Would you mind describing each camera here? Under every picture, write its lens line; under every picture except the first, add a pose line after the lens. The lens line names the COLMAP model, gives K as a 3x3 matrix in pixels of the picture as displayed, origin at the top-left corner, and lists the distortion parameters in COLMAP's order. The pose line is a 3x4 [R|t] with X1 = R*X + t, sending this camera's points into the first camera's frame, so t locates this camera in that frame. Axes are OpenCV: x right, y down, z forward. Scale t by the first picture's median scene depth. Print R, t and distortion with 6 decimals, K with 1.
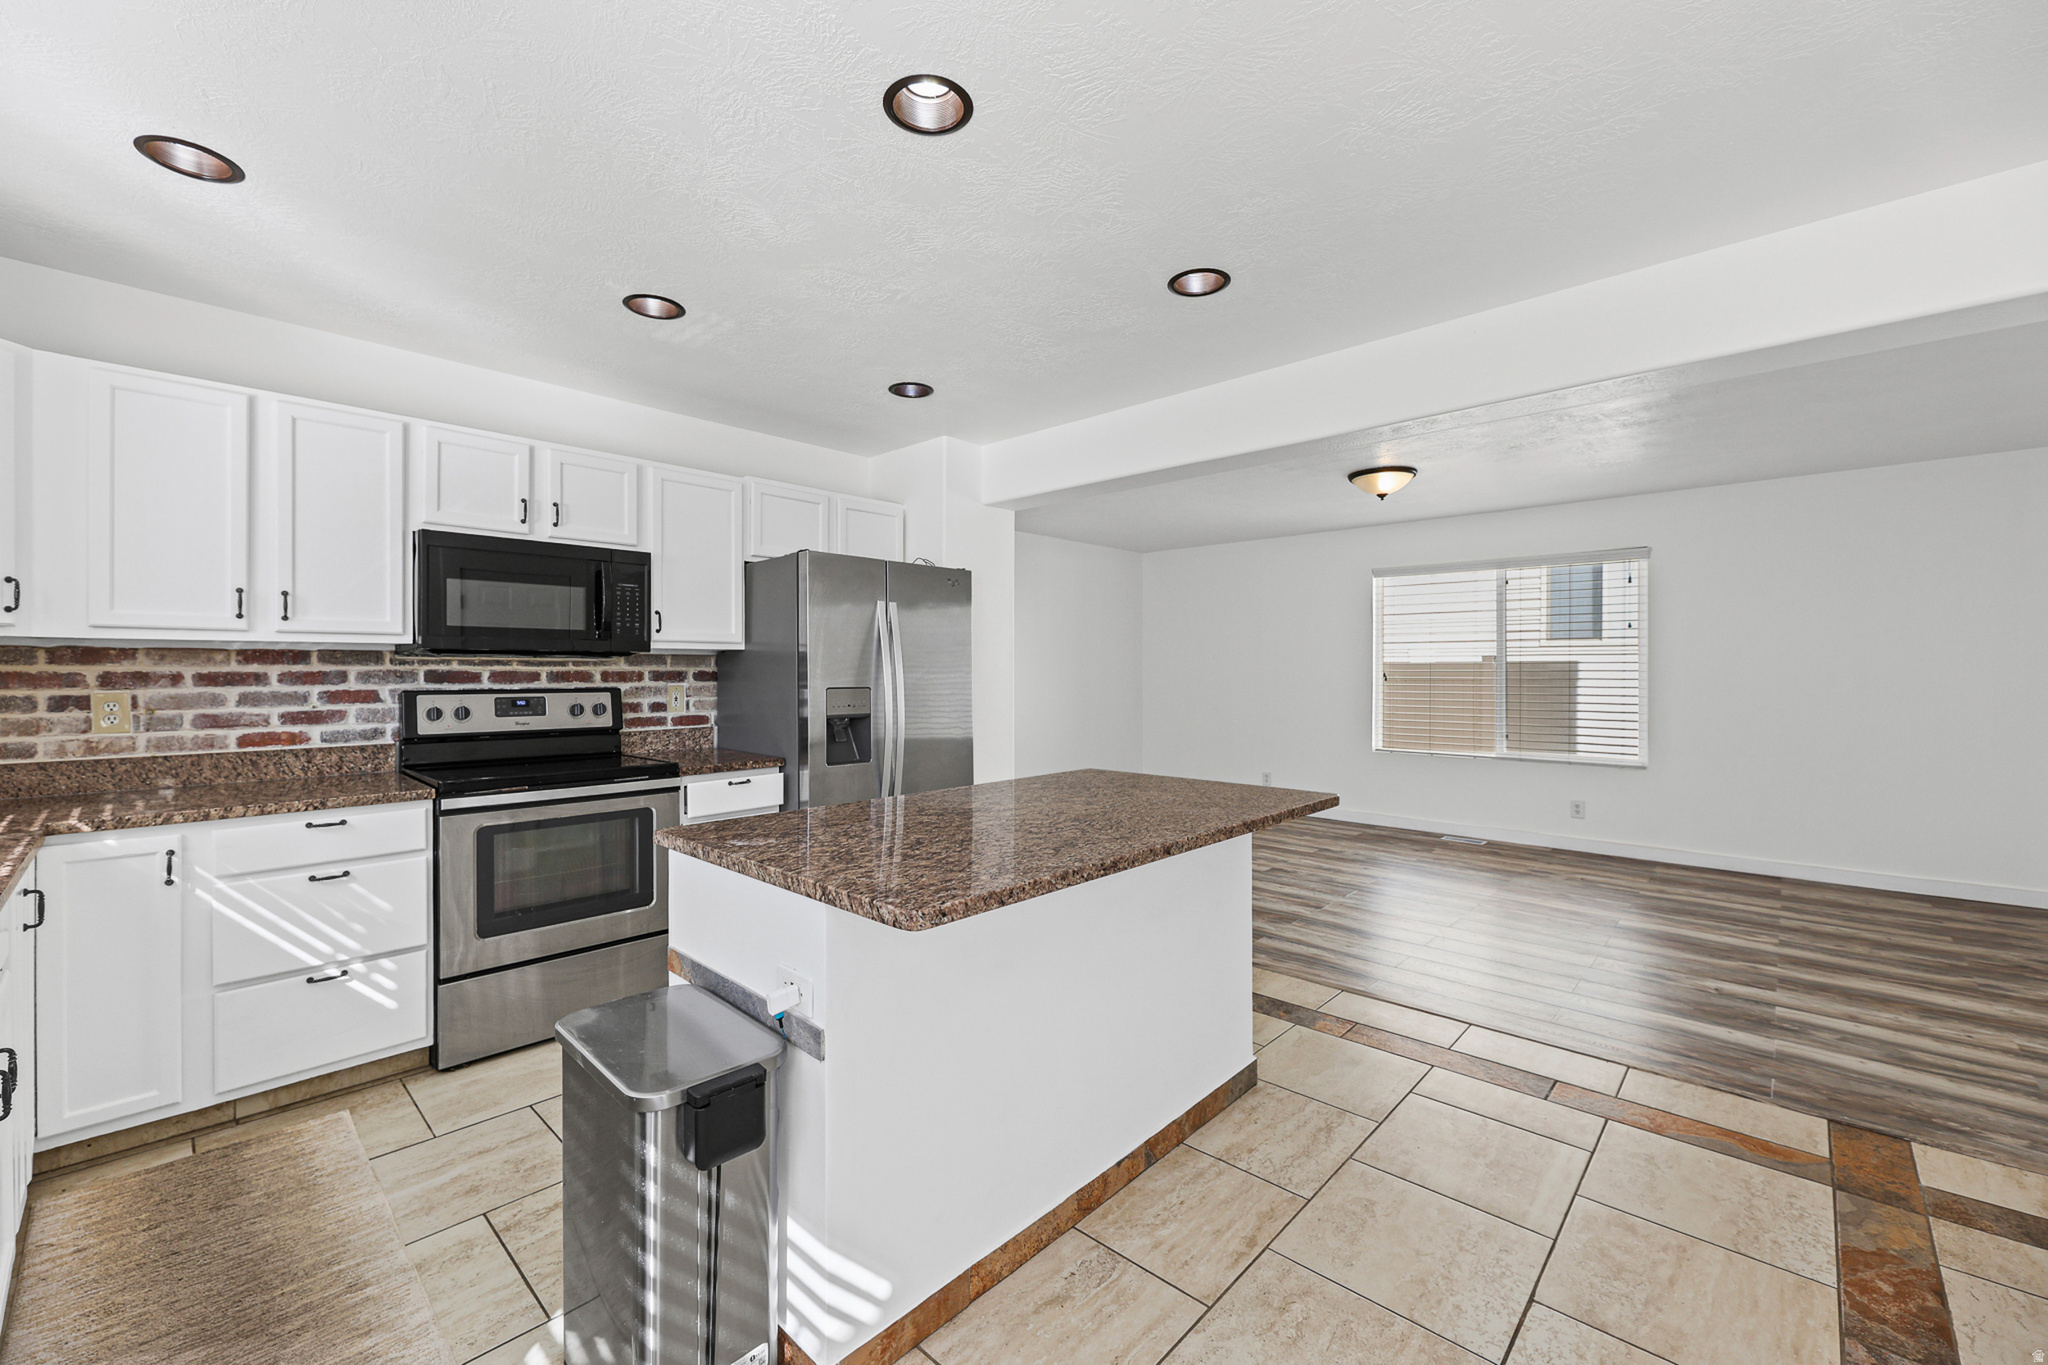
lens RADIAL K [[830.8, 0, 1027.3], [0, 830.8, 671.5], [0, 0, 1]] dist [-0.001272, -0.002098]
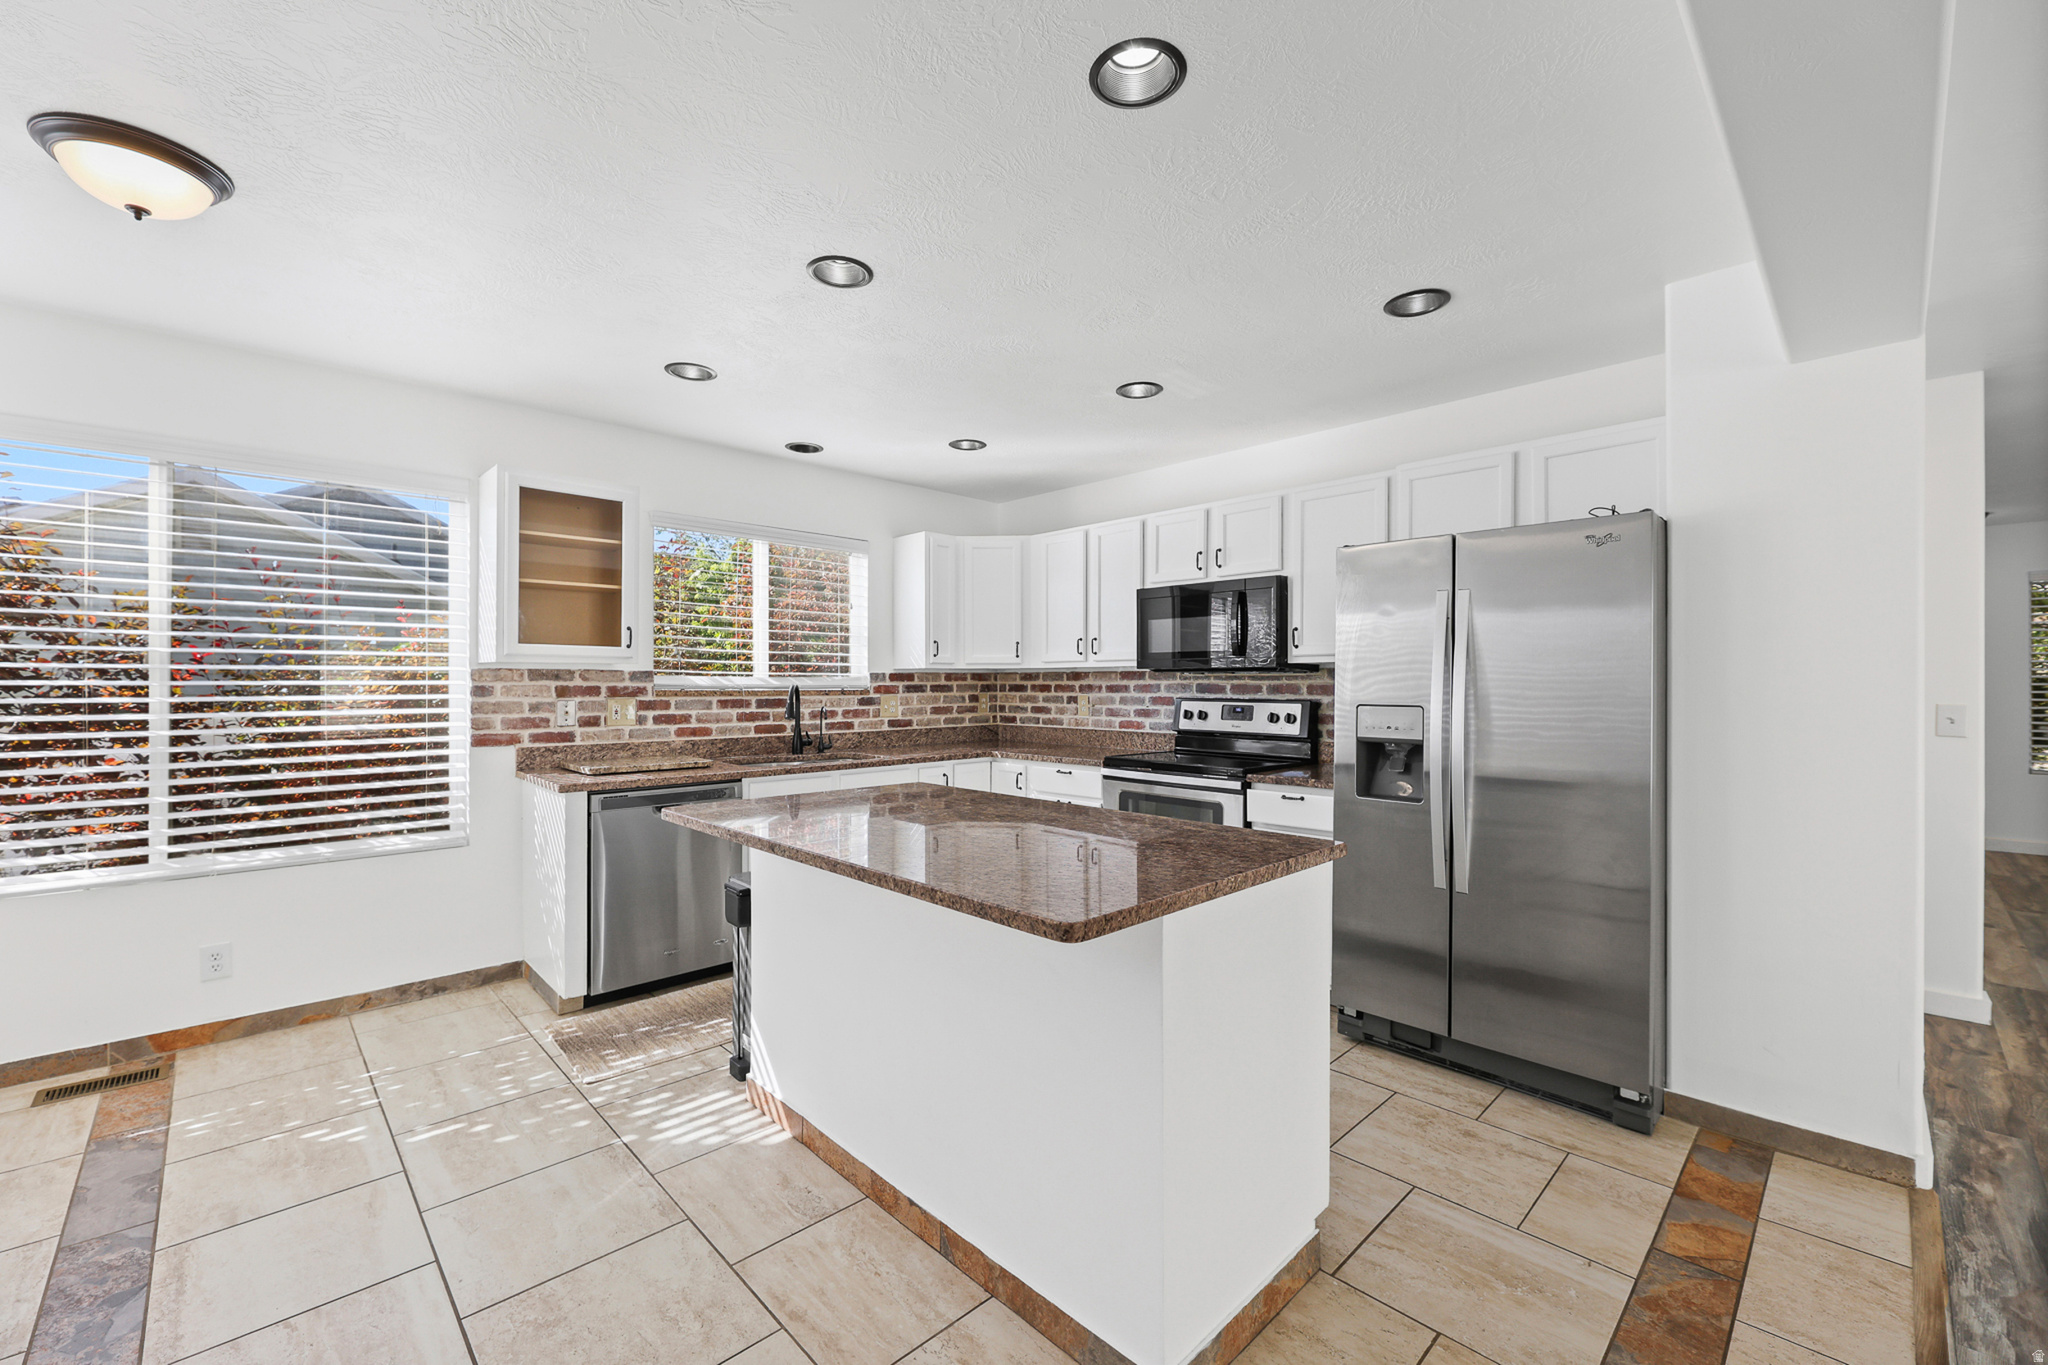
lens RADIAL K [[830.8, 0, 1013.2], [0, 830.8, 683.6], [0, 0, 1]] dist [-0.001272, -0.002098]
pose [[-0.066232, 0.000490, -0.997804, 0.822411], [-0.001581, 0.999999, 0.000596, -0.002390], [0.997803, 0.001617, -0.066231, 0.920940]]
